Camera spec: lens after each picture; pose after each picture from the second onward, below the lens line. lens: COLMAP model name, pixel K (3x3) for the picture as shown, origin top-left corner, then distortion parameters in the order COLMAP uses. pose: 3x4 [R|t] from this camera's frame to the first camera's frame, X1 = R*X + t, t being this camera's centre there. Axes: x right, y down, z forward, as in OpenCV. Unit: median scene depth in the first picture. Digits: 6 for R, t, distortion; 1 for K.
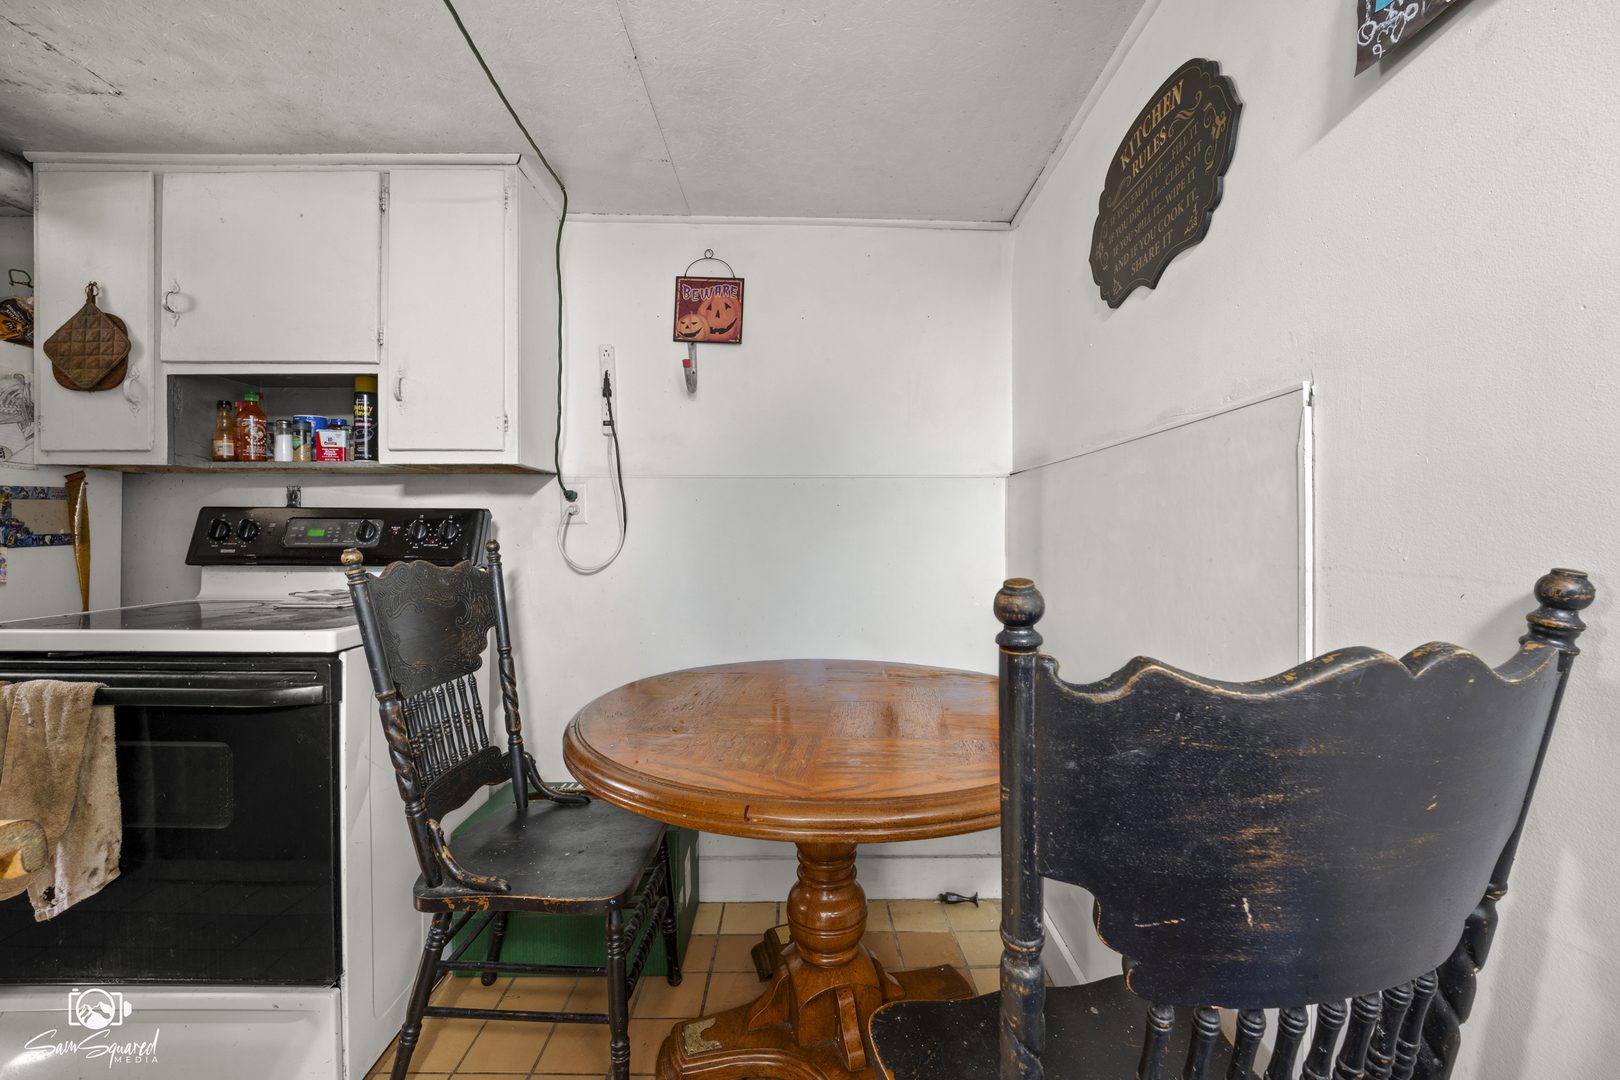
lens RADIAL K [[692.1, 0, 810.0], [0, 692.1, 540.0], [0, 0, 1]] dist [-0.002295, -0.007844]
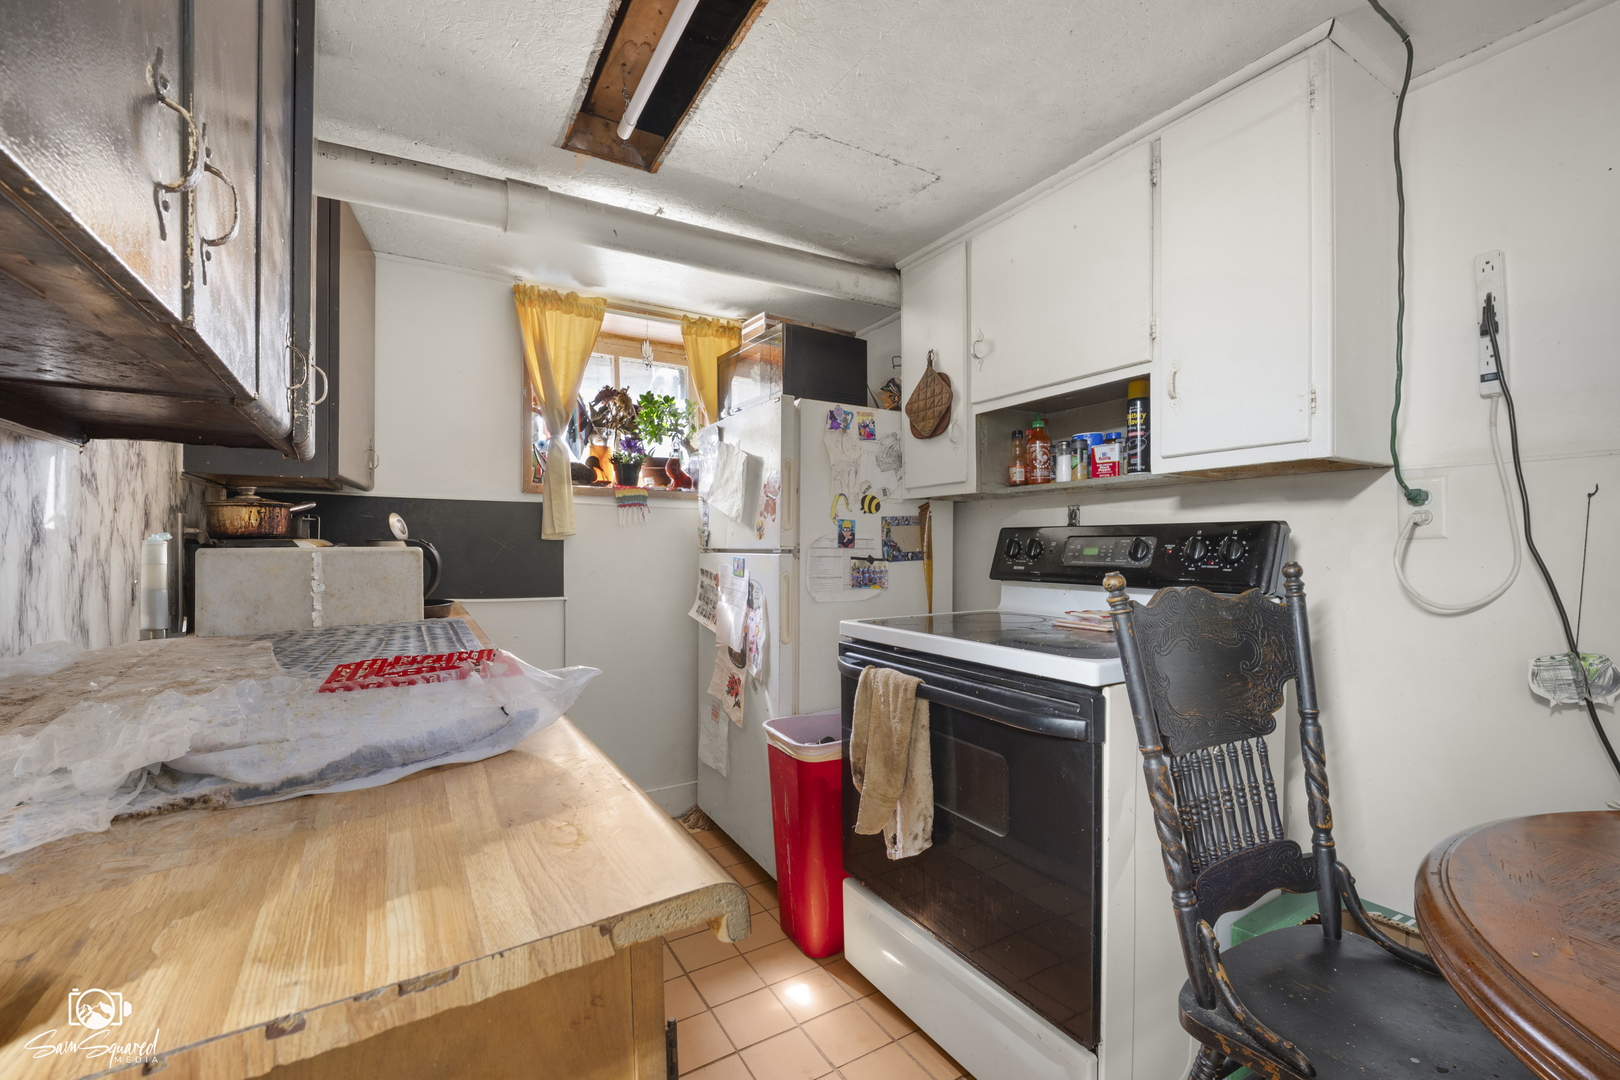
lens RADIAL K [[686.4, 0, 812.9], [0, 686.4, 551.3], [0, 0, 1]] dist [0.000236, -0.015565]
pose [[0.515403, 0.002140, -0.856945, -0.093798], [-0.009555, 0.999949, -0.003250, -0.004139], [0.856895, 0.009864, 0.515397, 0.177044]]
